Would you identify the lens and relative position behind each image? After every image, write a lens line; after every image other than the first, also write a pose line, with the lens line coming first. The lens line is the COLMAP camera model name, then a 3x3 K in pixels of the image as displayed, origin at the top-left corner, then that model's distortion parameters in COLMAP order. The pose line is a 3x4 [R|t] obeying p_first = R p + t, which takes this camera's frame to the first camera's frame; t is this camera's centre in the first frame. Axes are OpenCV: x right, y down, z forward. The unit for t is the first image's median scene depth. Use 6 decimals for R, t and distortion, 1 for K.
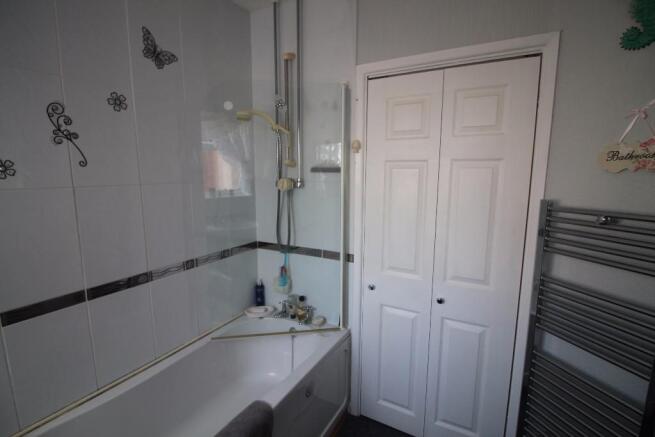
lens RADIAL K [[307.0, 0, 326.5], [0, 307.0, 217.1], [0, 0, 1]] dist [0.002026, -0.011722]
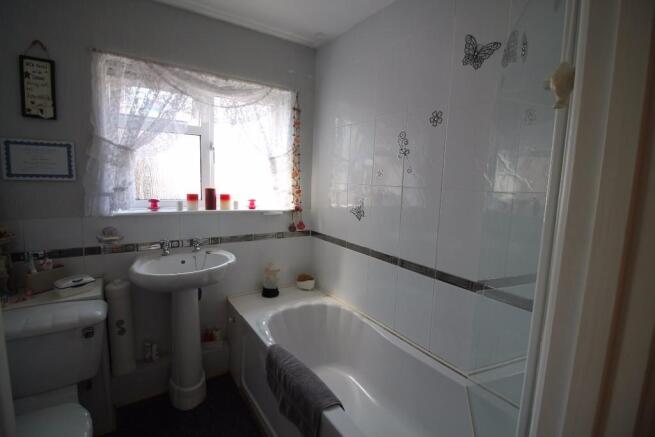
lens RADIAL K [[307.0, 0, 326.5], [0, 307.0, 217.1], [0, 0, 1]] dist [0.002026, -0.011722]
pose [[-0.443850, 0.087016, -0.891866, 0.617695], [-0.163614, 0.970674, 0.176130, -0.147055], [0.881038, 0.224097, -0.416597, 1.234004]]
